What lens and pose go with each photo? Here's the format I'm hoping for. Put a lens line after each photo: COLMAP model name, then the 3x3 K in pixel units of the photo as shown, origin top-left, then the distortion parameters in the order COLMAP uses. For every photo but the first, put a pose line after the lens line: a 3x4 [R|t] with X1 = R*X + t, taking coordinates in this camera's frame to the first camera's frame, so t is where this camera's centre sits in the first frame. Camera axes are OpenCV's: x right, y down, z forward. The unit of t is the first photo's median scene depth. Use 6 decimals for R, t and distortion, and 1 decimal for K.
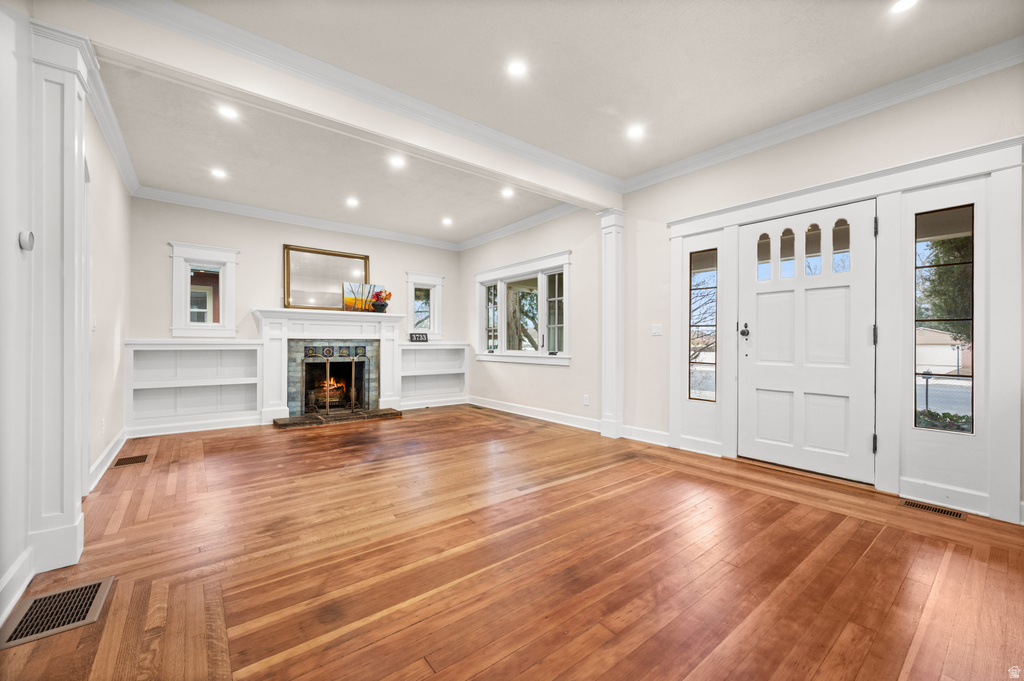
lens RADIAL K [[405.7, 0, 515.4], [0, 405.7, 343.8], [0, 0, 1]] dist [0.000659, 0.000058]
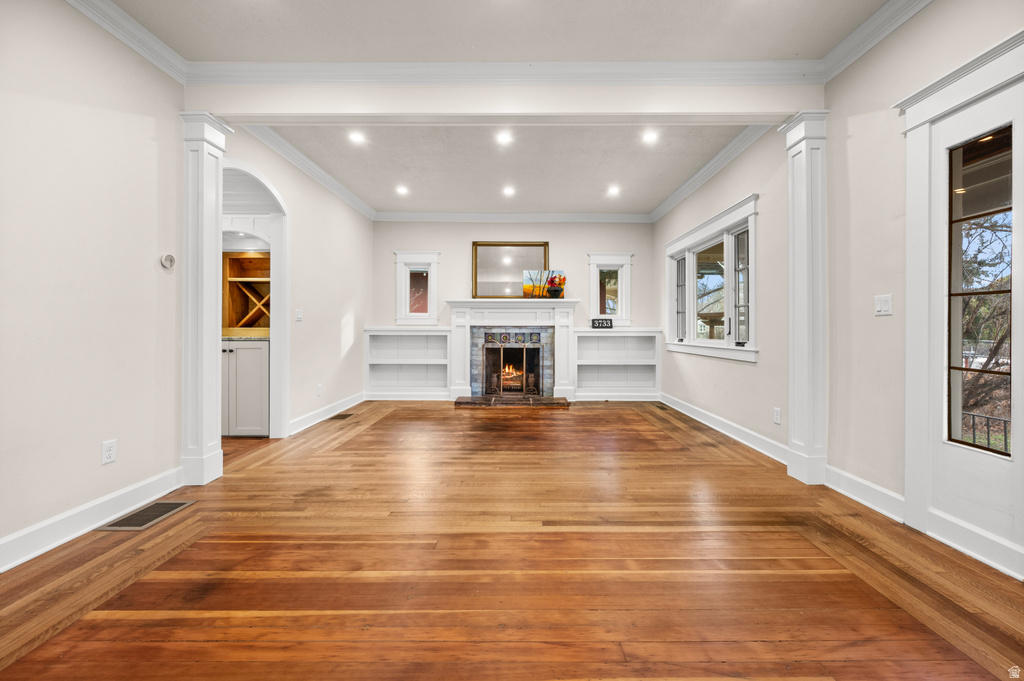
lens RADIAL K [[409.4, 0, 518.9], [0, 409.4, 329.0], [0, 0, 1]] dist [0.000134, -0.000053]
pose [[0.783884, -0.001586, -0.620905, 0.238776], [-0.000687, 0.999994, -0.003421, 0.000122], [0.620907, 0.003108, 0.783878, 0.199047]]
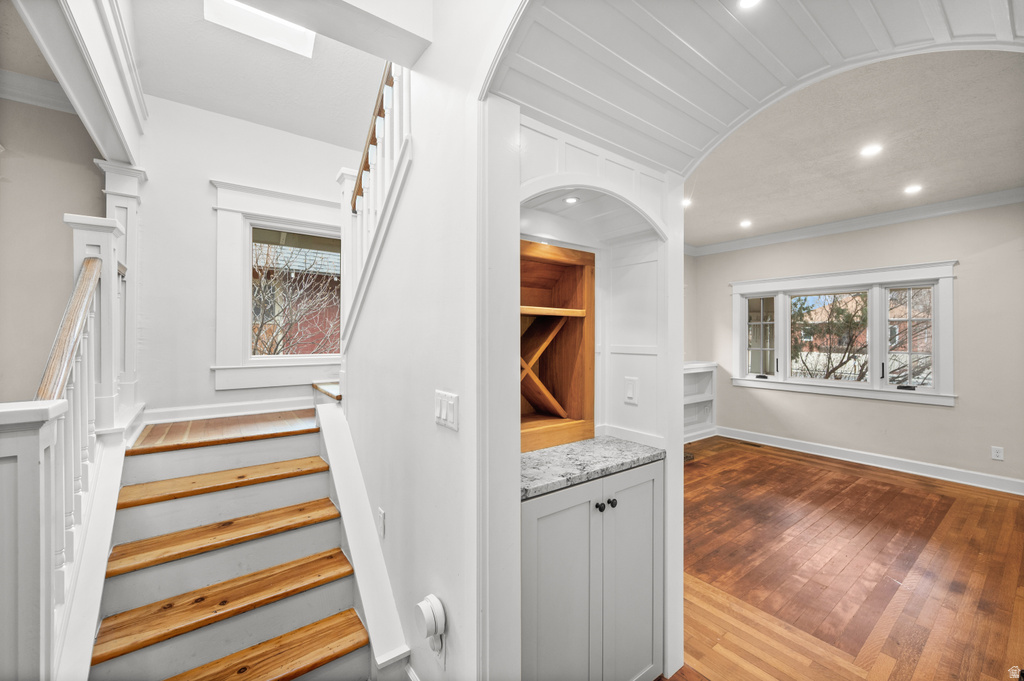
lens RADIAL K [[408.9, 0, 515.6], [0, 408.9, 334.7], [0, 0, 1]] dist [-0.000082, -0.000105]
pose [[0.999516, 0.001628, -0.031058, -0.670738], [-0.001779, 0.999987, -0.004845, -0.077686], [0.031049, 0.004898, 0.999506, 0.168849]]
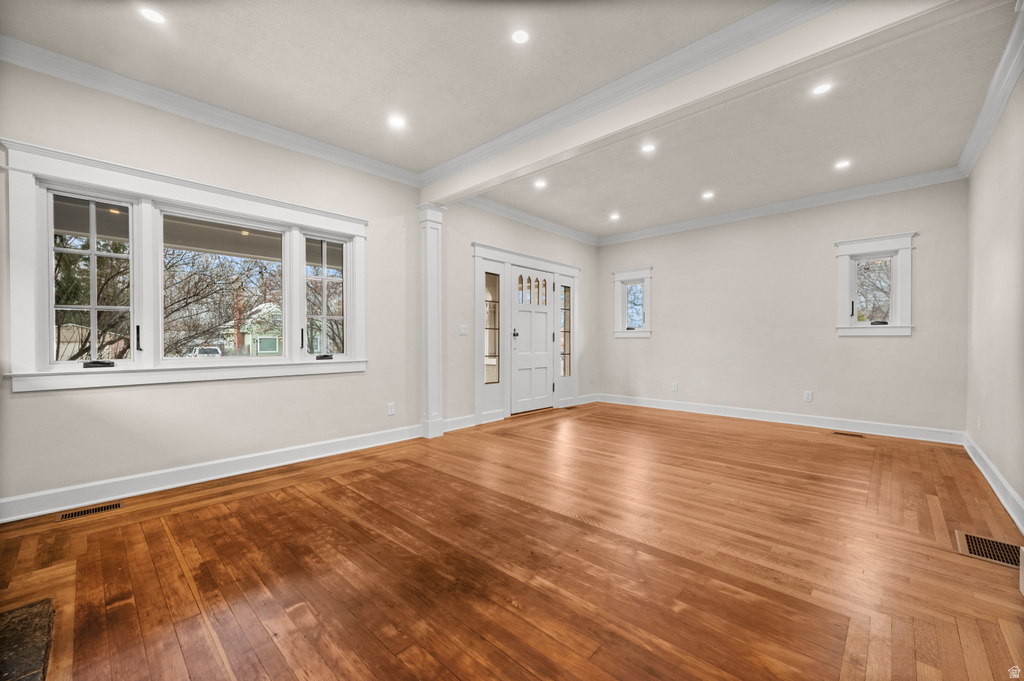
lens RADIAL K [[405.7, 0, 515.4], [0, 405.7, 343.8], [0, 0, 1]] dist [0.000659, 0.000058]
pose [[-0.142875, -0.010645, 0.989684, -0.643025], [0.001966, 0.999937, 0.011039, -0.005469], [-0.989739, 0.003523, -0.142845, 0.794860]]
